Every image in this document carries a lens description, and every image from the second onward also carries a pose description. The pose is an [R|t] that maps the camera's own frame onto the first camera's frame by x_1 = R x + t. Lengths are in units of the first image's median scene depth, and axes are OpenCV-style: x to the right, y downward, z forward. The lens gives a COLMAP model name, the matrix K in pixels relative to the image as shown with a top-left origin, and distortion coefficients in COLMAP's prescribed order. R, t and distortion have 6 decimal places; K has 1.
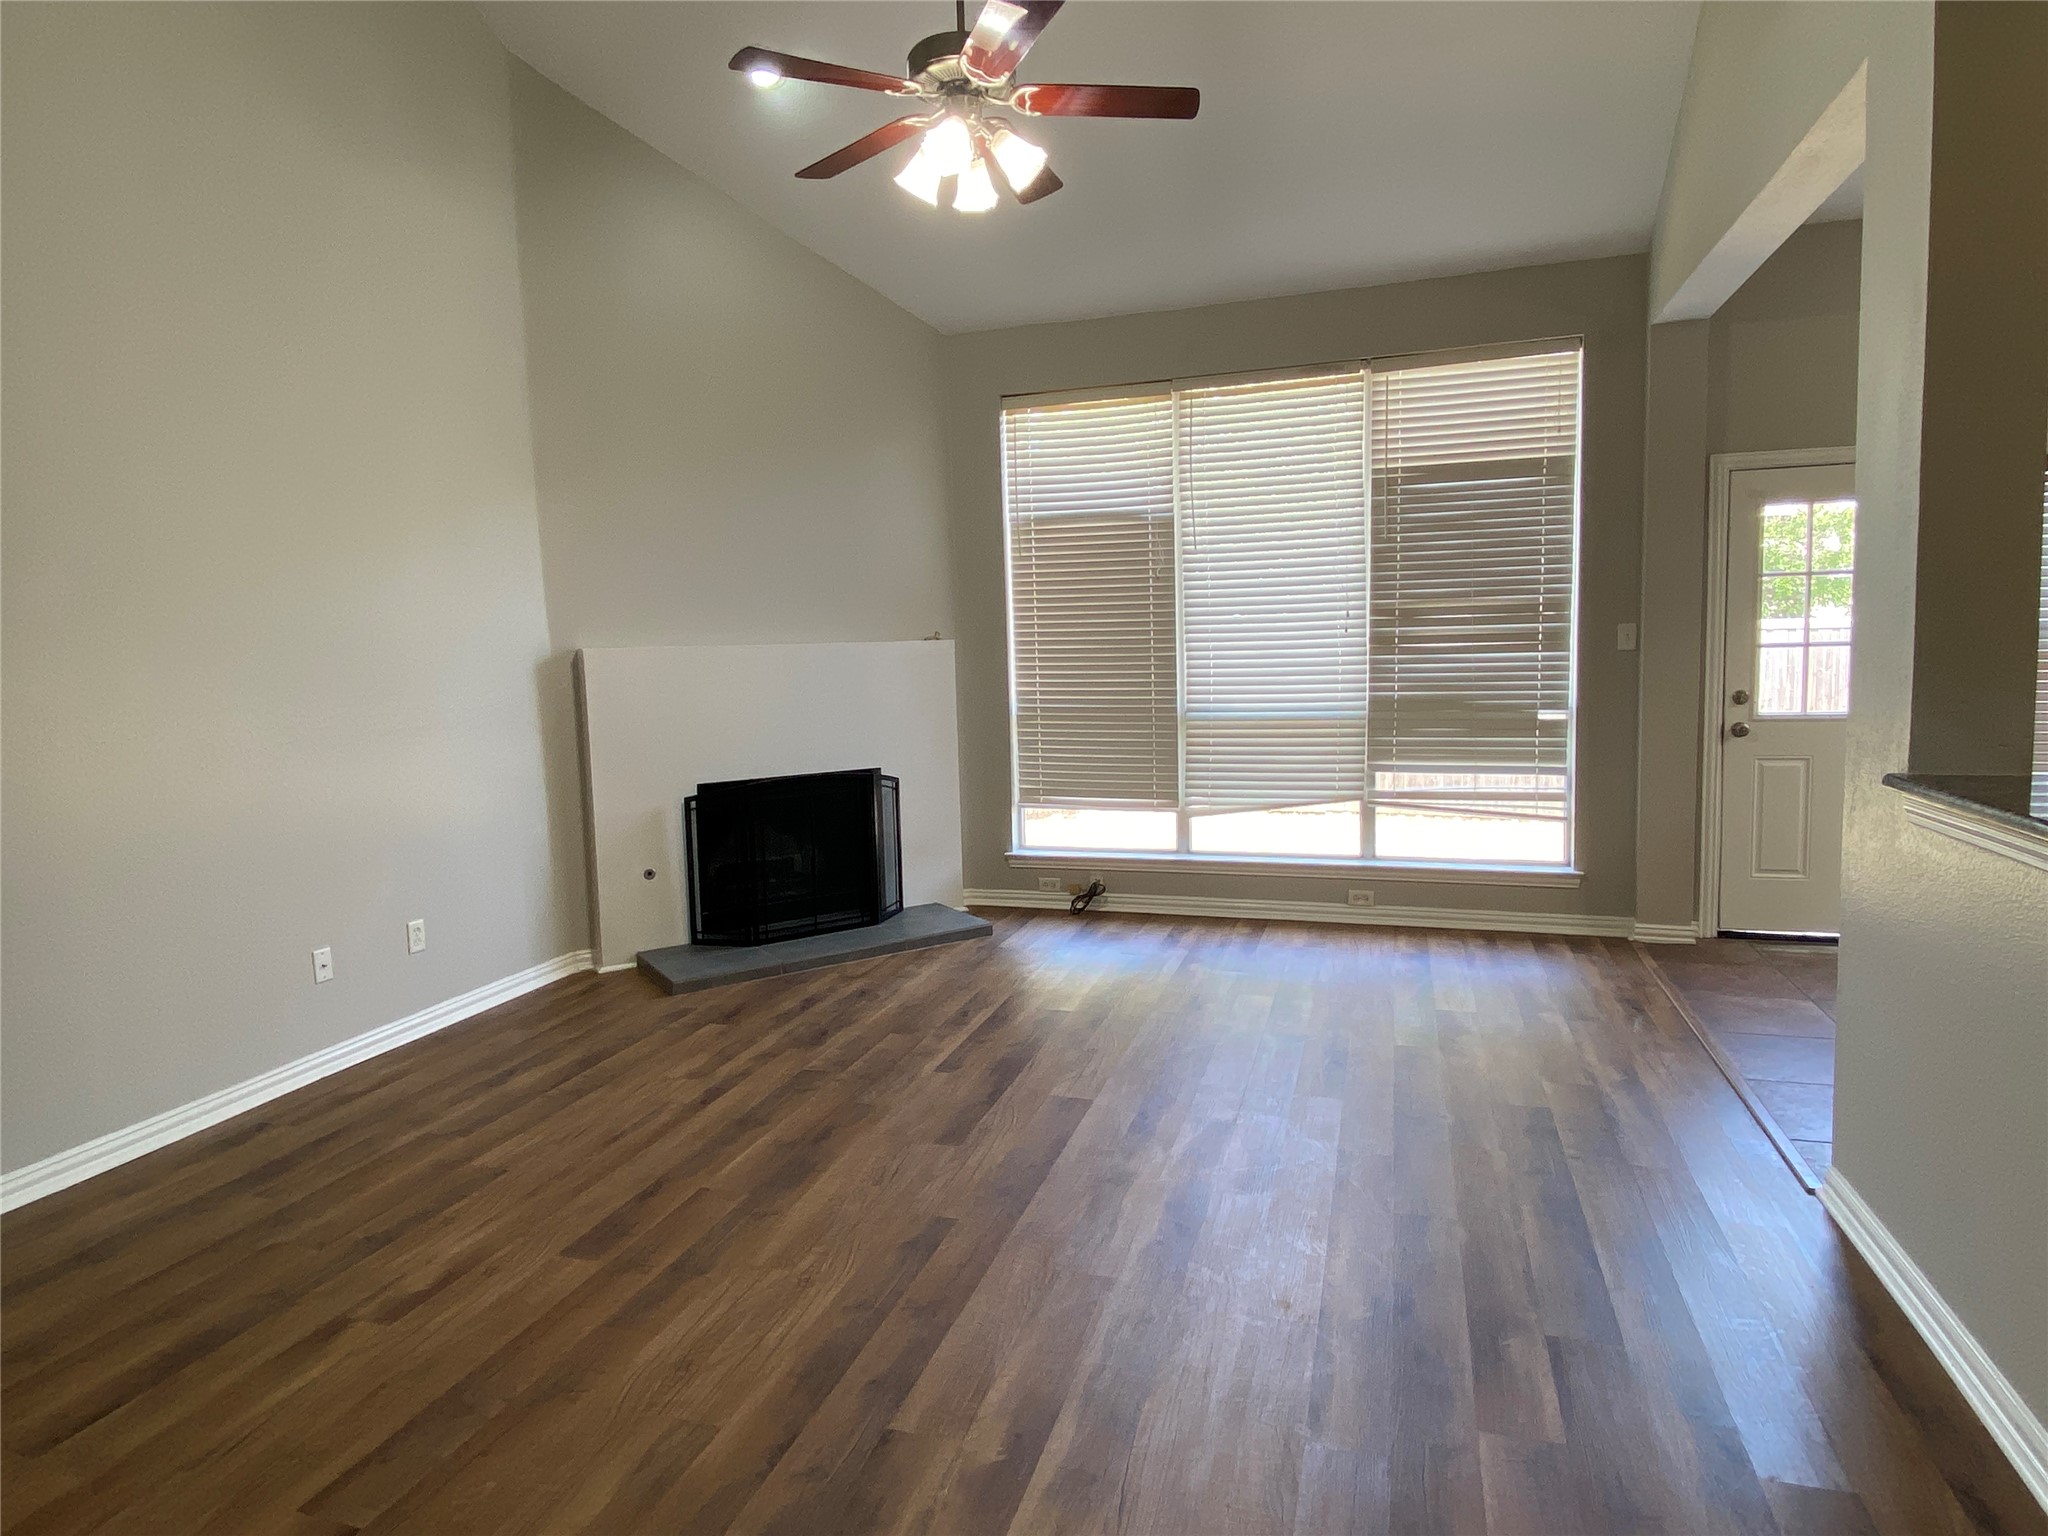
lens RADIAL K [[1211.9, 0, 988.3], [0, 1211.9, 760.5], [0, 0, 1]] dist [0.032149, -0.009243]
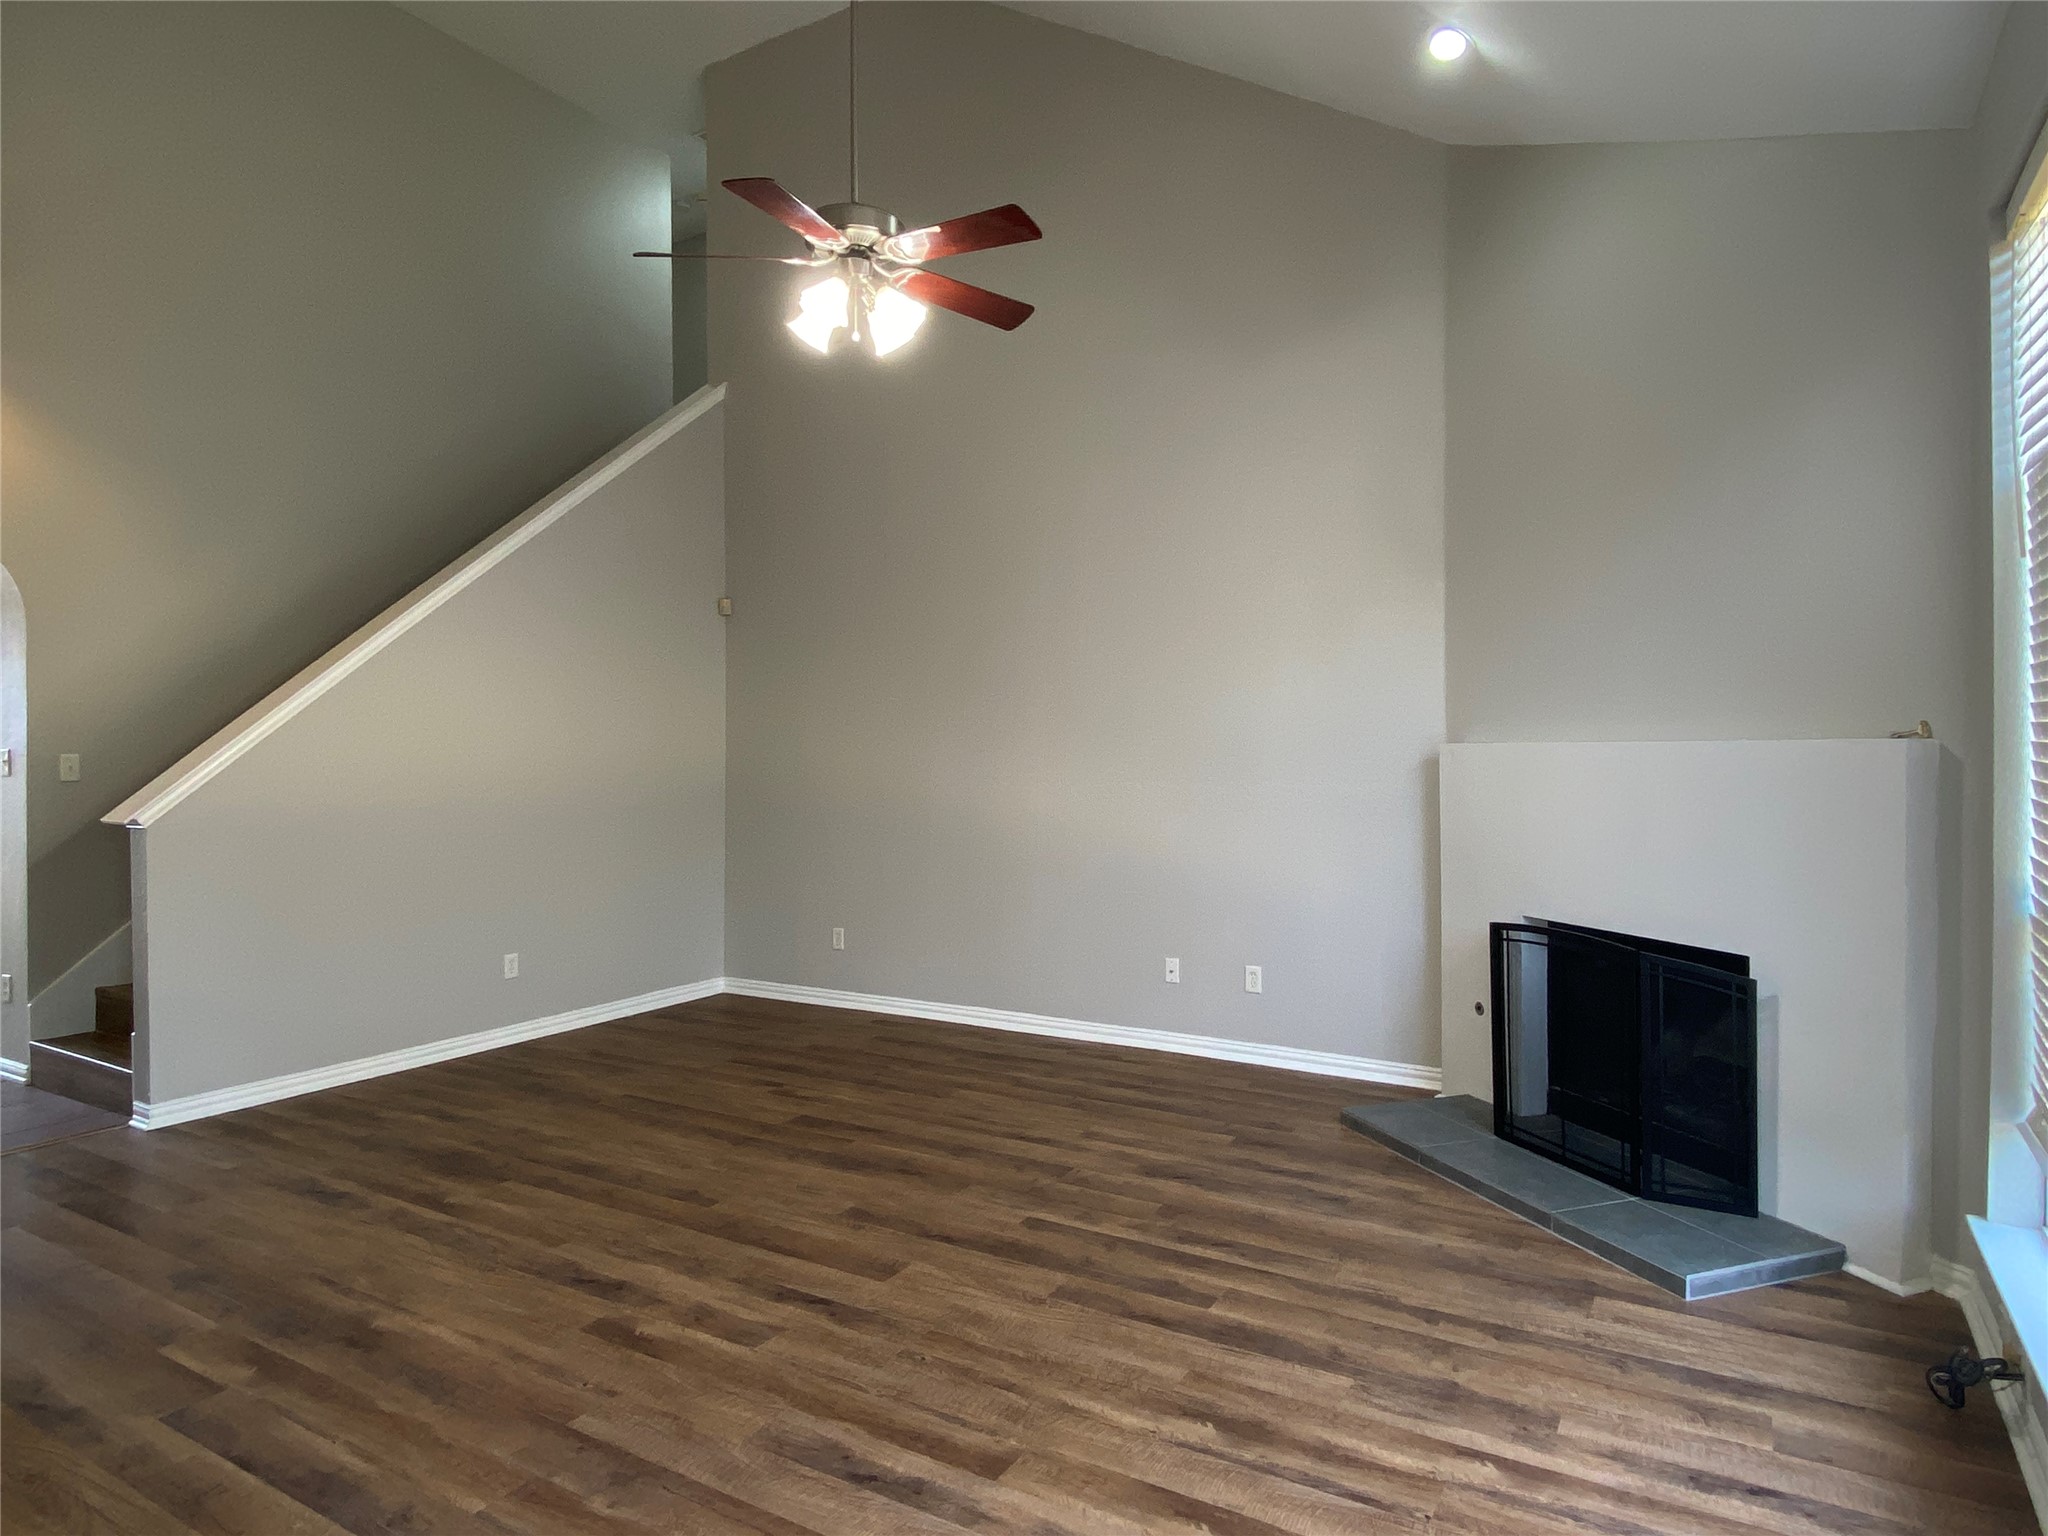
lens RADIAL K [[1211.9, 0, 1033.2], [0, 1211.9, 754.2], [0, 0, 1]] dist [0.032149, -0.009243]
pose [[-0.224702, 0.041496, -0.973544, 0.612255], [-0.082403, 0.994705, 0.061418, -0.109859], [0.970937, 0.094024, -0.220093, 0.855675]]
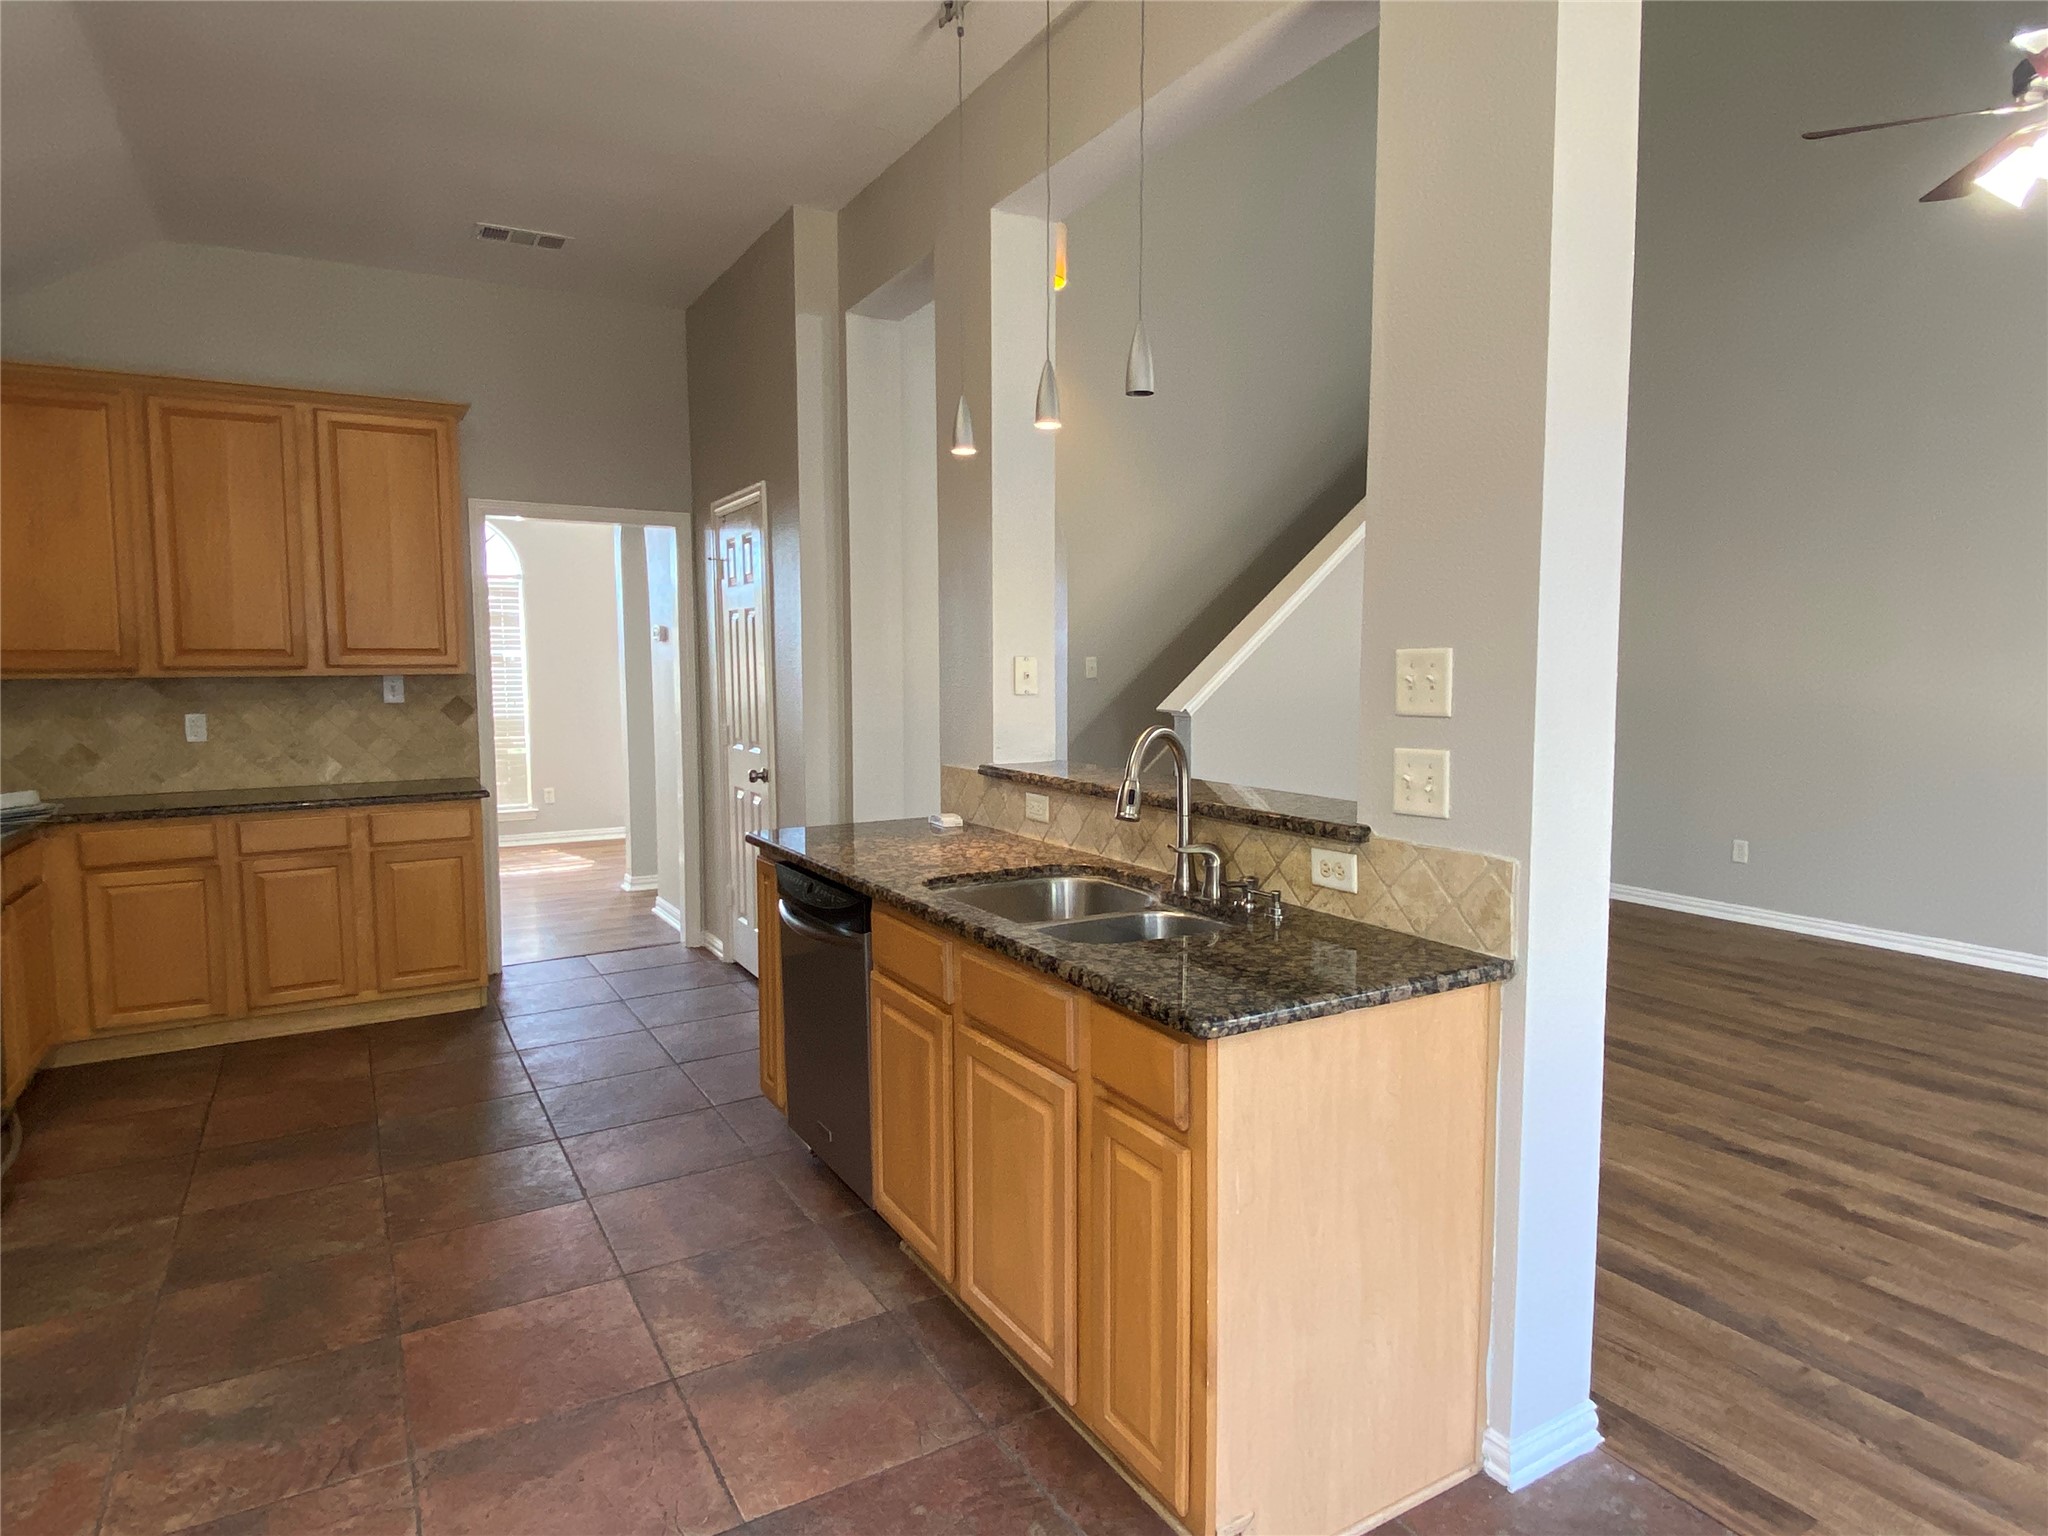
lens RADIAL K [[1211.9, 0, 1100.6], [0, 1211.9, 752.3], [0, 0, 1]] dist [0.032149, -0.009243]
pose [[-0.626843, 0.094598, -0.773382, 0.768309], [-0.052981, 0.985130, 0.163441, -0.087837], [0.777342, 0.143426, -0.612510, 0.635694]]
